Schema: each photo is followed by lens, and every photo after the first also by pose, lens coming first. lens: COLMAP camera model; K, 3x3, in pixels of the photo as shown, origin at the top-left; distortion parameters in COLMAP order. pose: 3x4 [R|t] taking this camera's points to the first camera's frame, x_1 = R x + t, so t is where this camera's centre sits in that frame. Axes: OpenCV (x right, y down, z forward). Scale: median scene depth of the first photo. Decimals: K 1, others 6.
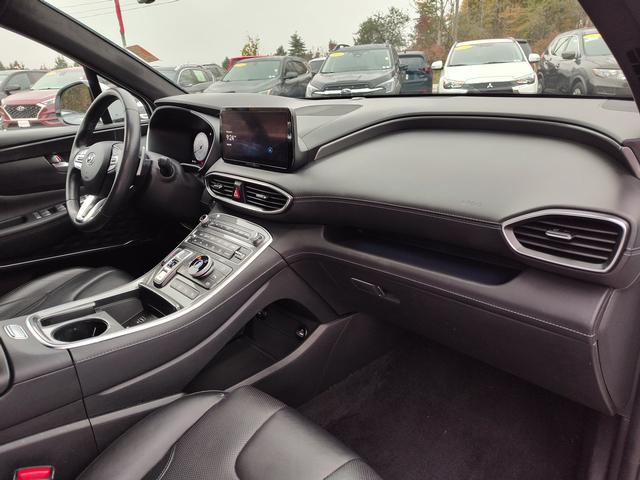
lens RADIAL K [[433.1, 0, 318.3], [0, 433.1, 239.6], [0, 0, 1]] dist [0.031511, -0.029812]
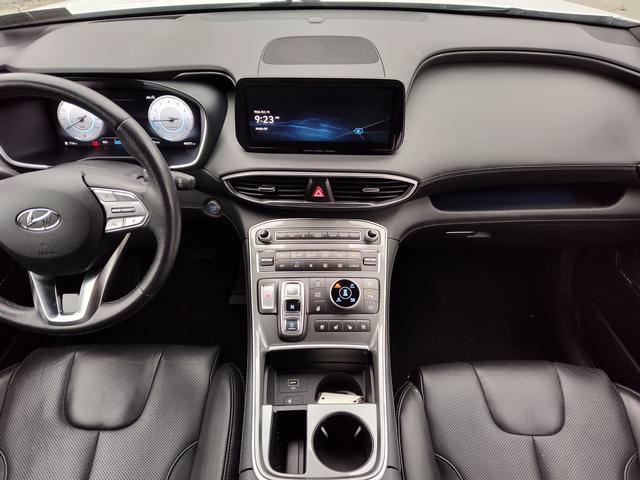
lens RADIAL K [[433.1, 0, 314.9], [0, 433.1, 242.8], [0, 0, 1]] dist [0.031511, -0.029812]
pose [[0.689842, -0.437330, 0.576941, -0.738261], [0.207815, 0.883006, 0.420849, -0.386094], [-0.693492, -0.170422, 0.700018, 0.454470]]
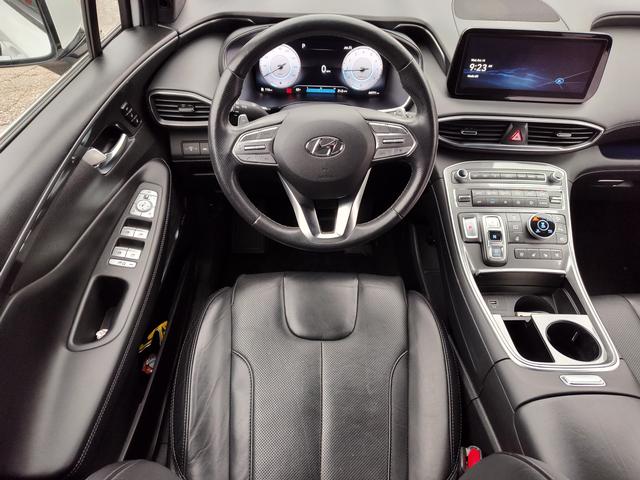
lens RADIAL K [[433.1, 0, 322.2], [0, 433.1, 244.7], [0, 0, 1]] dist [0.031511, -0.029812]
pose [[0.684243, -0.454075, 0.570638, -1.144407], [0.178228, 0.862891, 0.472921, -0.437077], [-0.707140, -0.221889, 0.671356, 0.668045]]
